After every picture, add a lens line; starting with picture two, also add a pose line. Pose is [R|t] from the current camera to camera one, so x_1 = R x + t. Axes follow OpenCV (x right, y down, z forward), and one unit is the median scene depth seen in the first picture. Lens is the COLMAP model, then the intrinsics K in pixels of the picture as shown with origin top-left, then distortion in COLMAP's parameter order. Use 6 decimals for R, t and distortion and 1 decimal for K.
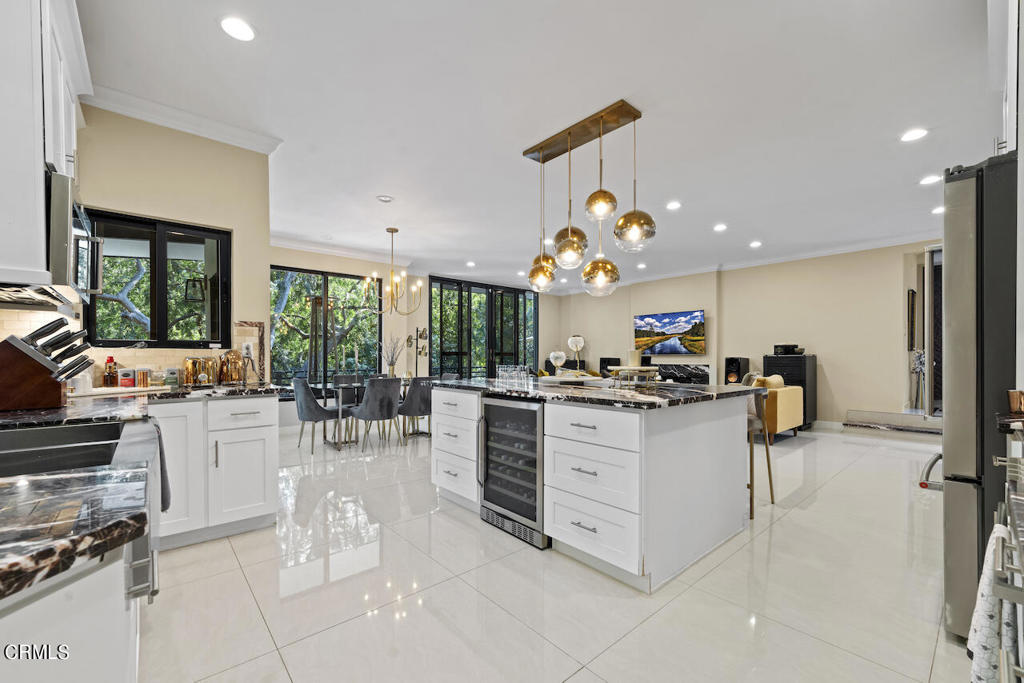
lens RADIAL K [[405.9, 0, 507.7], [0, 405.9, 358.4], [0, 0, 1]] dist [-0.029386, 0.002986]
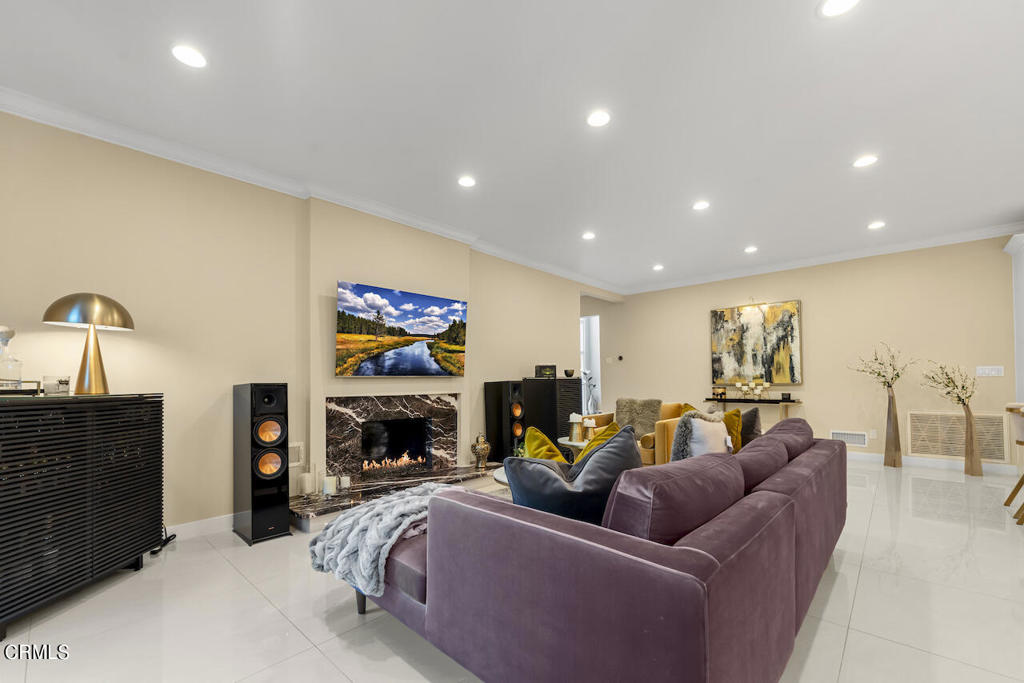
lens RADIAL K [[405.9, 0, 507.7], [0, 405.9, 358.4], [0, 0, 1]] dist [-0.029386, 0.002986]
pose [[-0.070642, 0.060733, 0.995651, -0.119757], [0.010164, 0.998137, -0.060164, 0.001598], [-0.997450, 0.005870, -0.071127, 0.969165]]
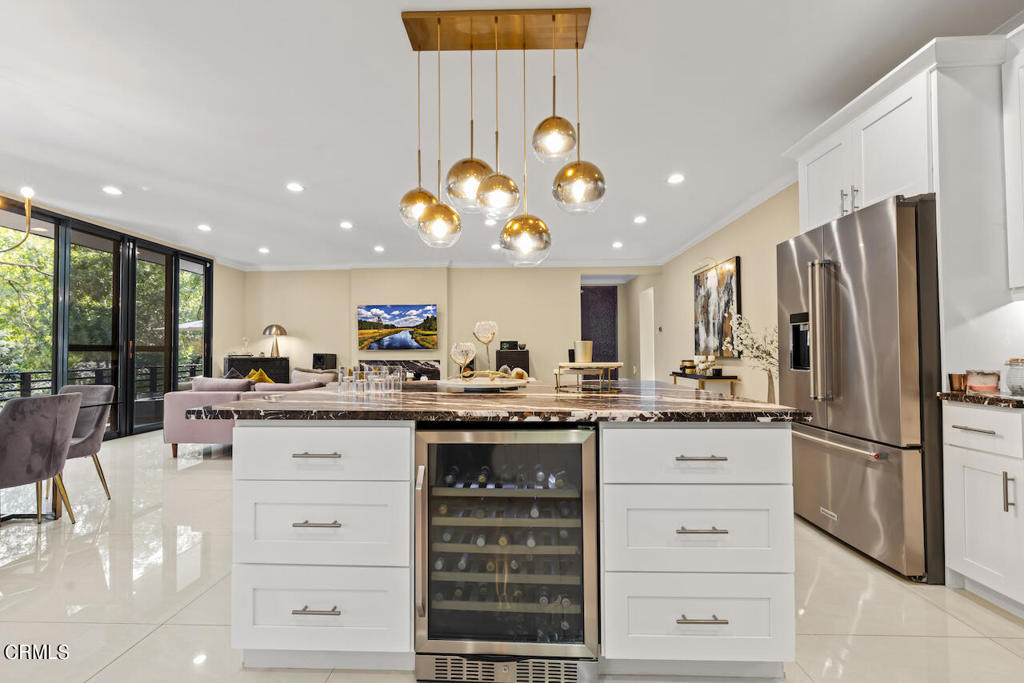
lens RADIAL K [[401.7, 0, 510.5], [0, 401.7, 350.2], [0, 0, 1]] dist [-0.010554, 0.000136]
pose [[0.680018, 0.002016, 0.733193, -0.111863], [0.004850, 0.999962, -0.007248, 0.000668], [-0.733179, 0.008485, 0.679982, 0.191059]]
